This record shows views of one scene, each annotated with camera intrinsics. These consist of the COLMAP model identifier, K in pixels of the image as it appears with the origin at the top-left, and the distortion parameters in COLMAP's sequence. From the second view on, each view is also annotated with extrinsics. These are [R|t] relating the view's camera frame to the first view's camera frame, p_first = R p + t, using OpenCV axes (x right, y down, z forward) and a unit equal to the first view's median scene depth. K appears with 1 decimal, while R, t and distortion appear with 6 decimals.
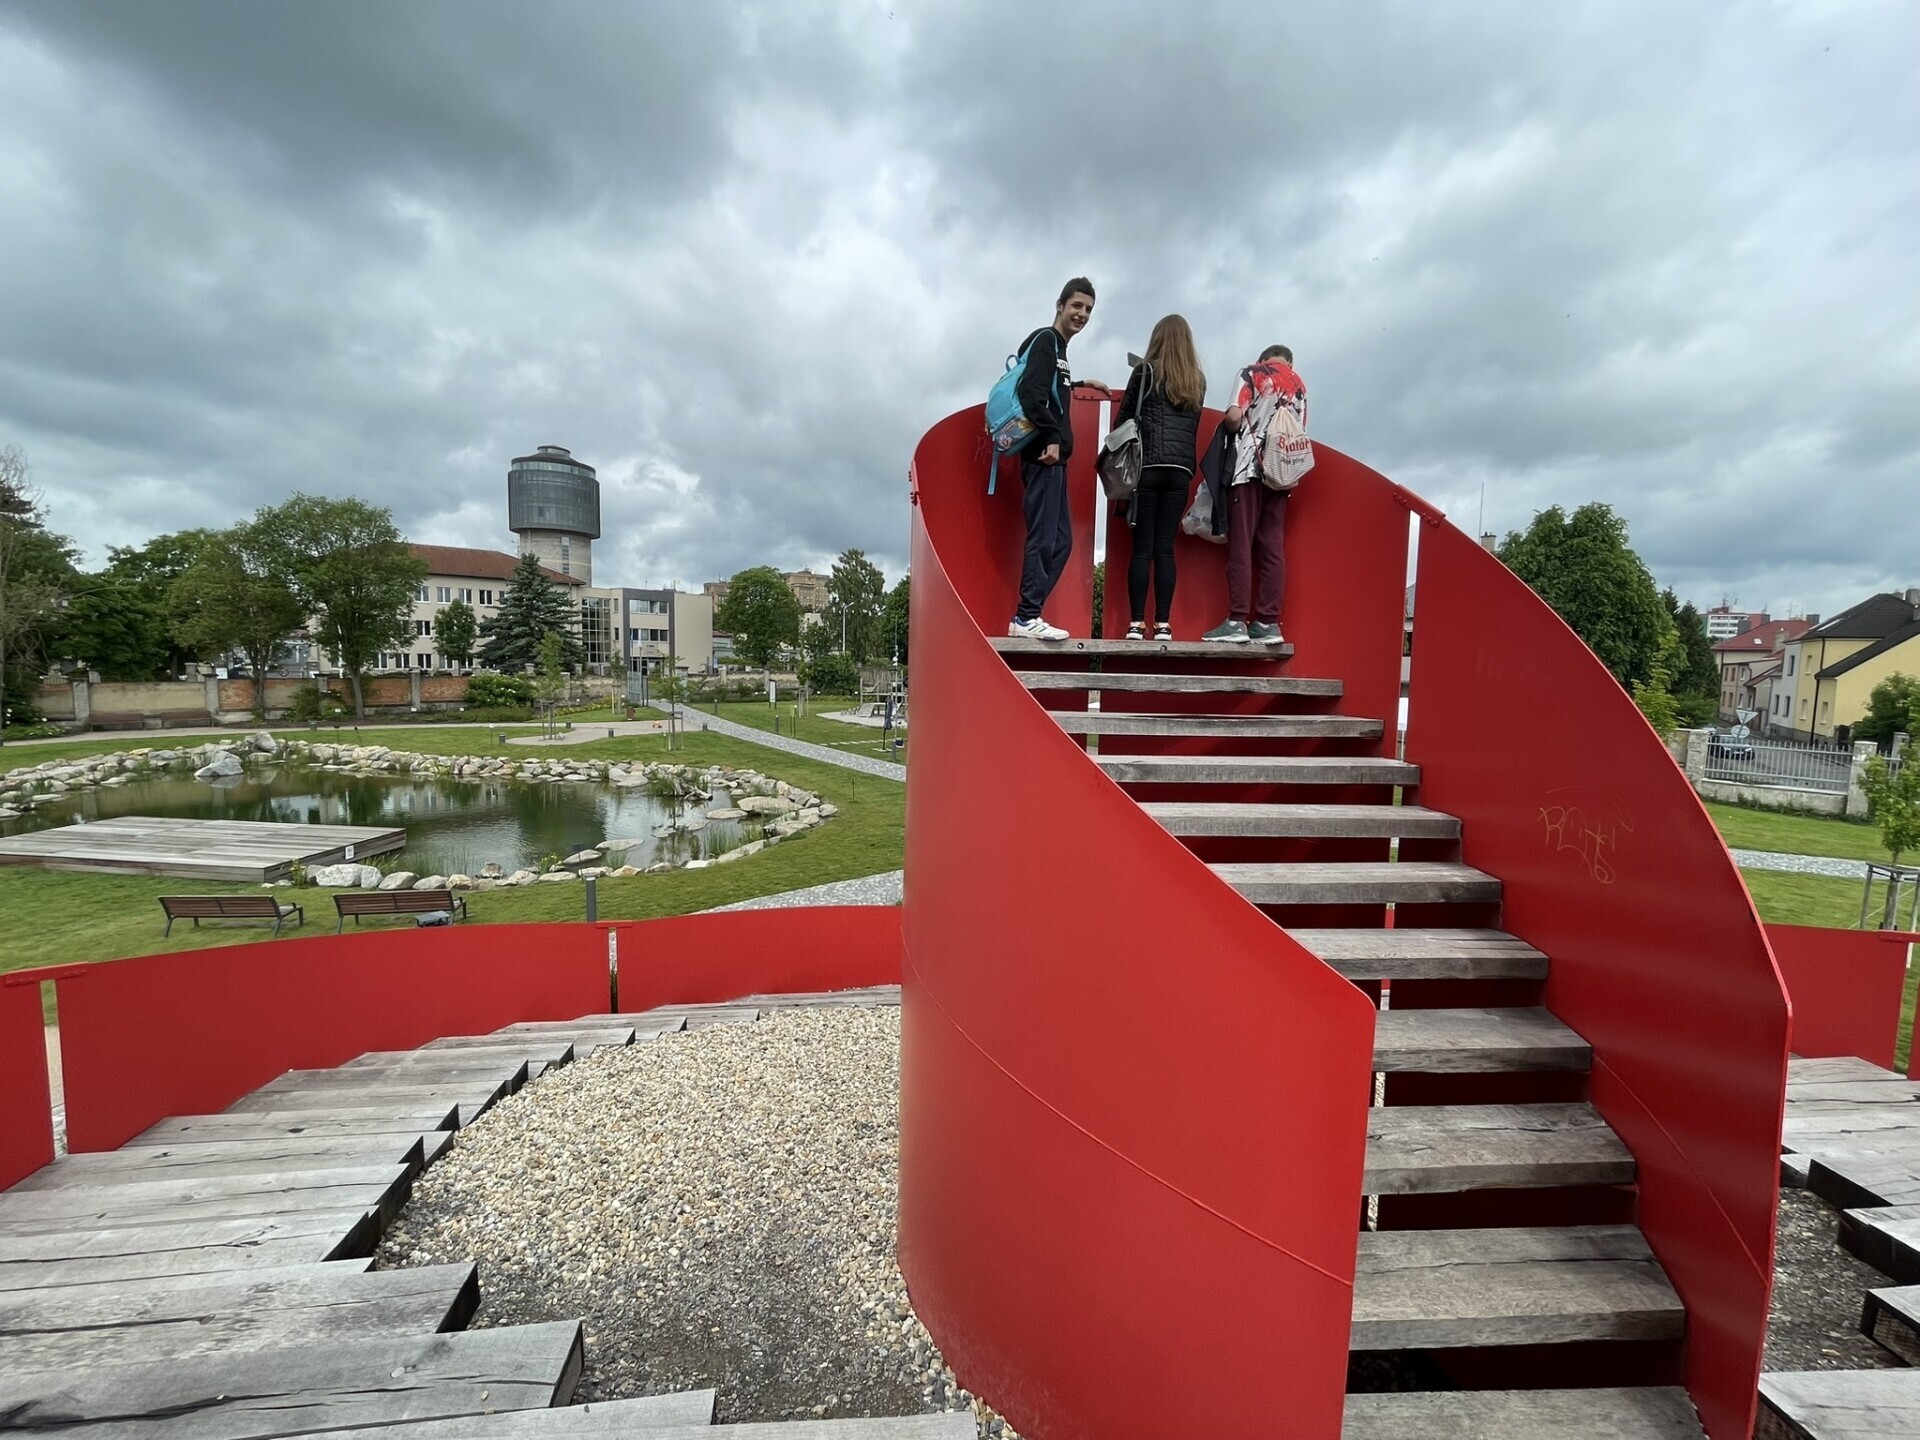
lens RADIAL K [[779.3, 0, 960.0], [0, 779.3, 720.0], [0, 0, 1]] dist [0.006524, -0.000388]
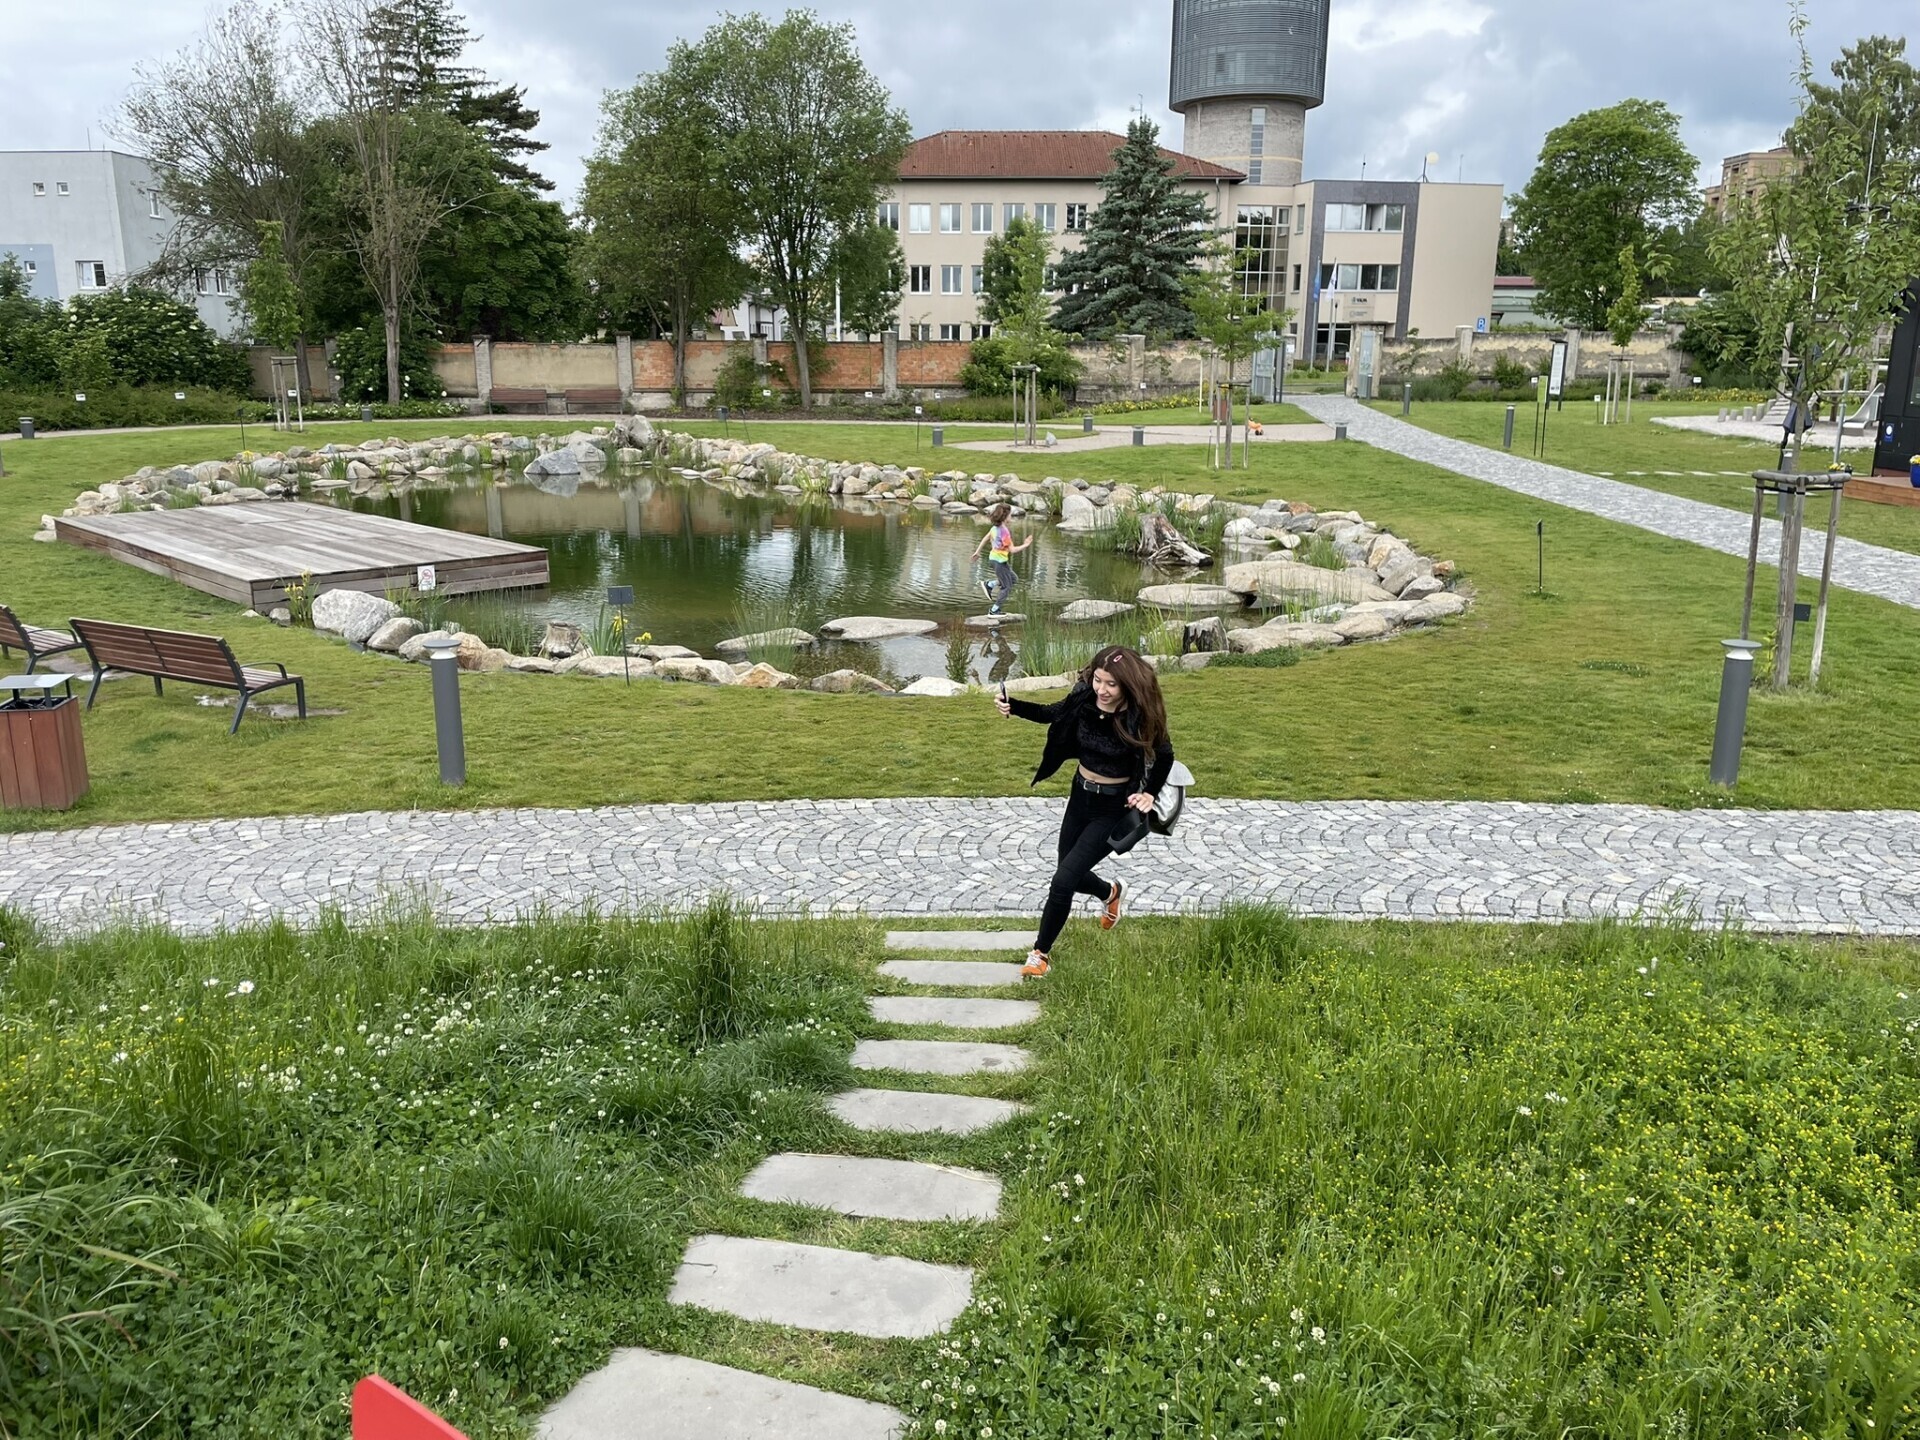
lens RADIAL K [[1436.8, 0, 940.0], [0, 1436.8, 702.1], [0, 0, 1]] dist [0.082125, -0.116368]
pose [[0.758281, 0.134635, -0.637874, 0.040631], [-0.039258, 0.986097, 0.161465, 0.033236], [0.650745, -0.097395, 0.753024, 0.199517]]
